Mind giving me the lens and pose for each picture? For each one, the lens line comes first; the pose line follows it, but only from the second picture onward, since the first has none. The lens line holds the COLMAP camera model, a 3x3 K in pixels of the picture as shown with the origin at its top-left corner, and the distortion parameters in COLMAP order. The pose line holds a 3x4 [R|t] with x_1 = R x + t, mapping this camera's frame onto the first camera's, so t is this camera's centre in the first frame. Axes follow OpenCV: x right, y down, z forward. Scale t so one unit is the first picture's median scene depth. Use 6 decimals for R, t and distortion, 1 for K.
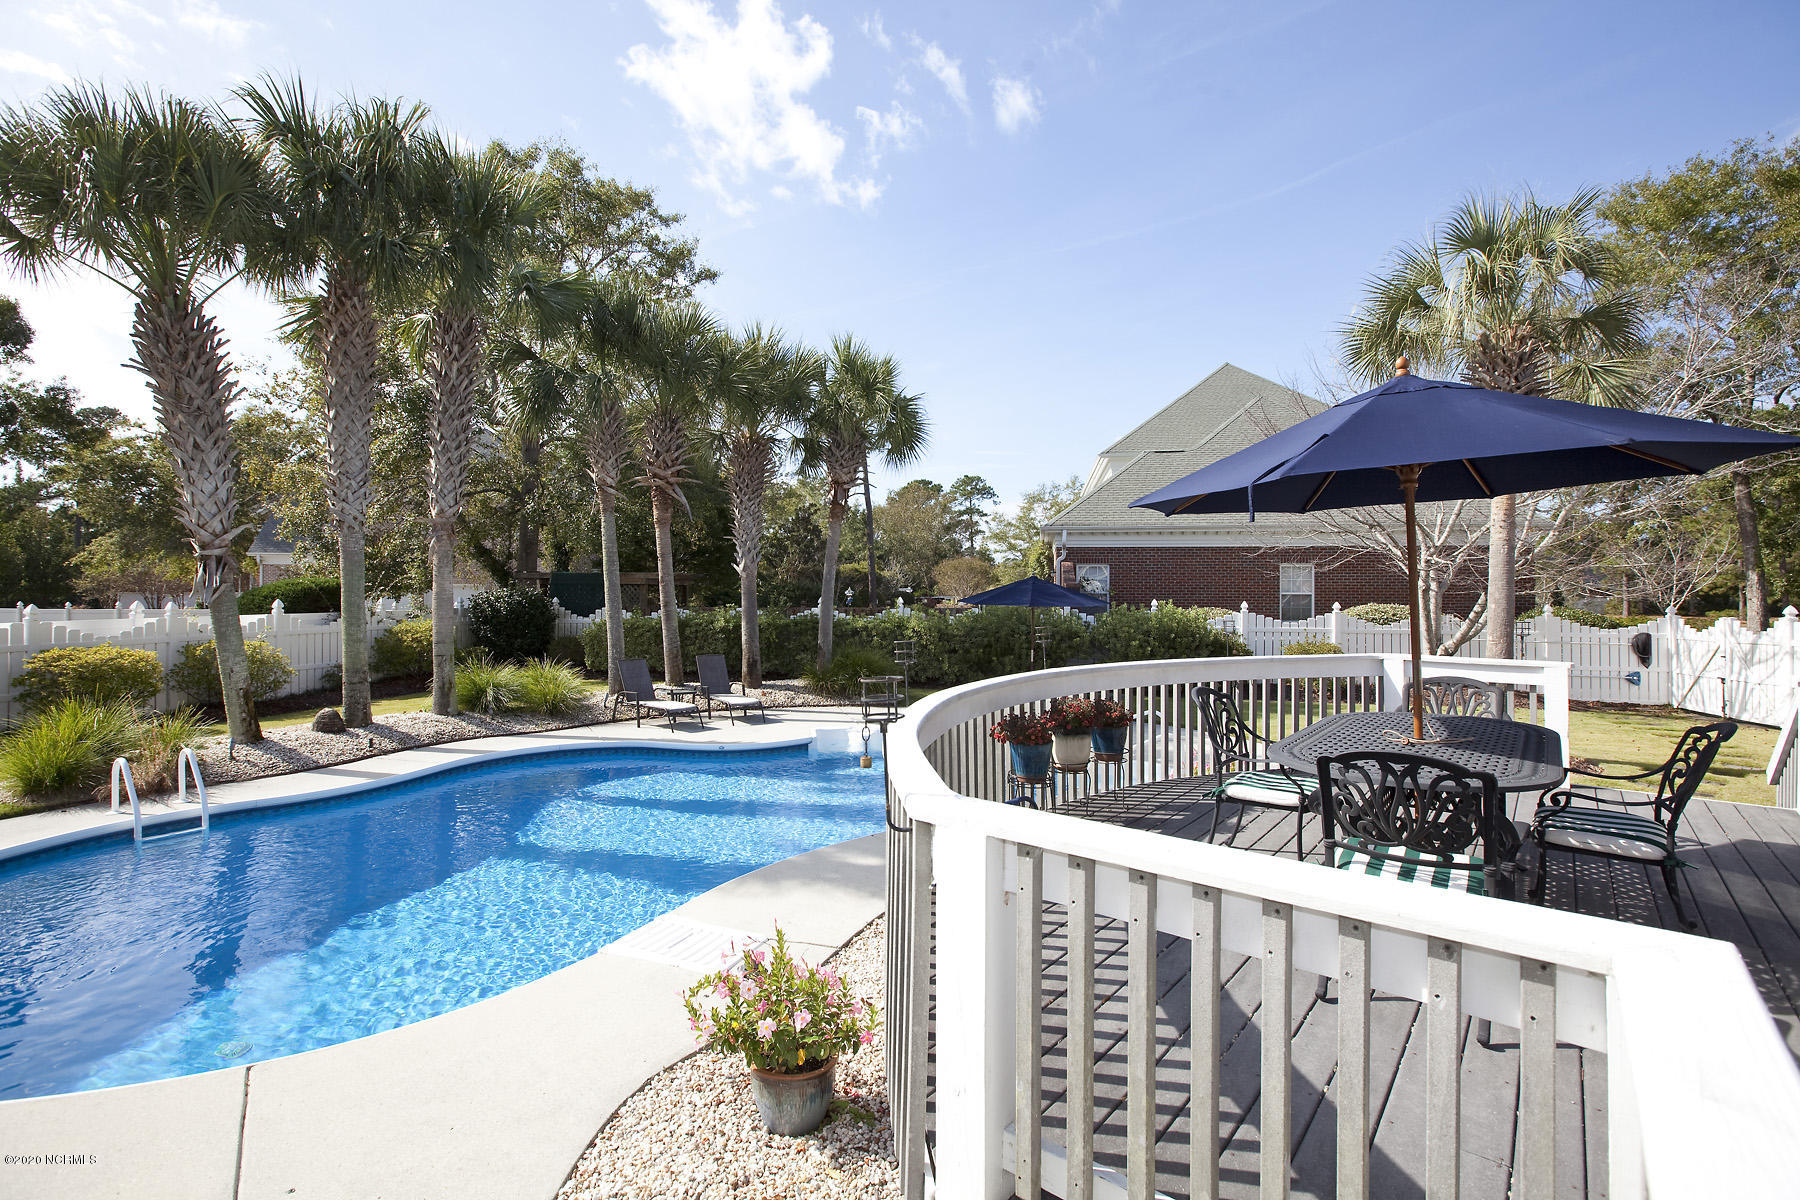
lens RADIAL K [[836.9, 0, 827.2], [0, 836.9, 583.7], [0, 0, 1]] dist [-0.016238, 0.001404]
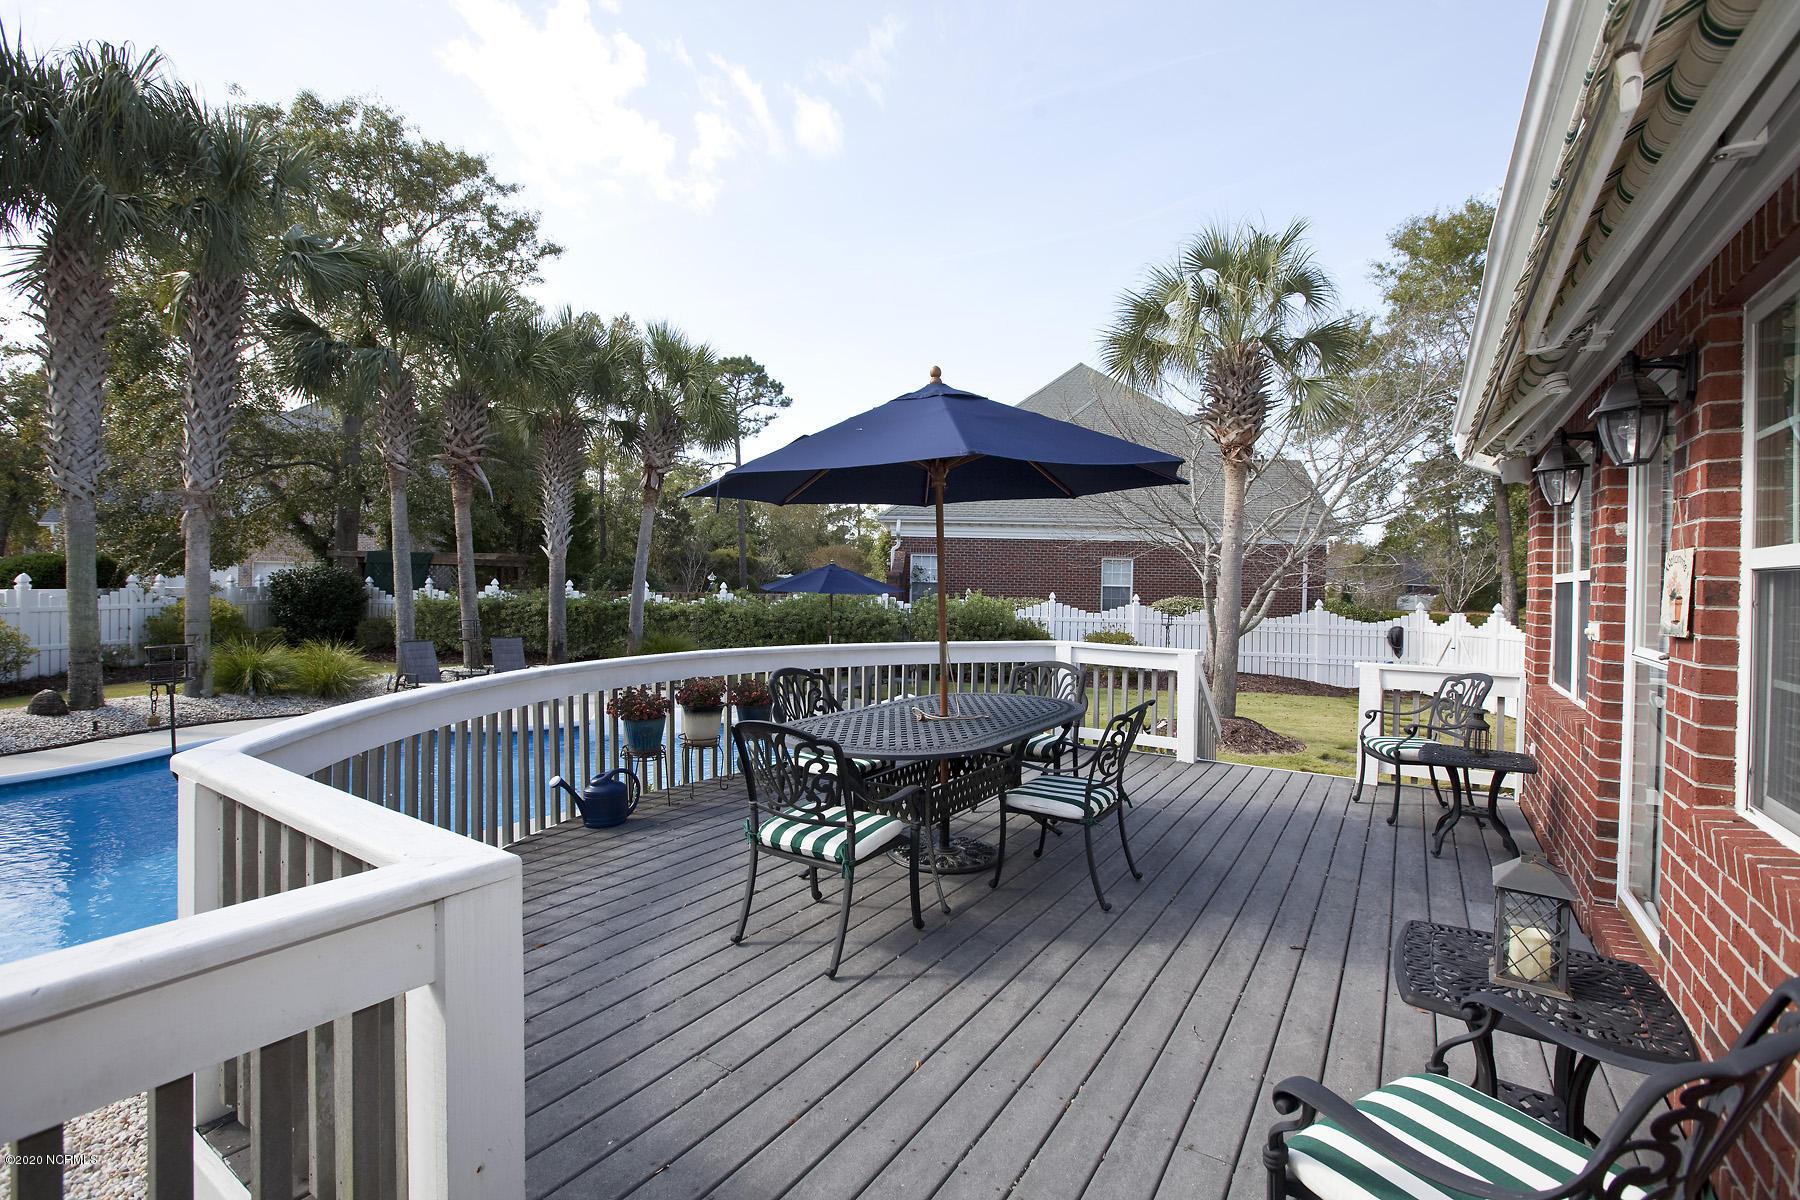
lens RADIAL K [[836.9, 0, 861.5], [0, 836.9, 589.9], [0, 0, 1]] dist [-0.016238, 0.001404]
pose [[0.992362, 0.015911, 0.122333, 0.142447], [-0.018729, 0.999584, 0.021916, -0.000334], [-0.121933, -0.024040, 0.992247, -0.025889]]
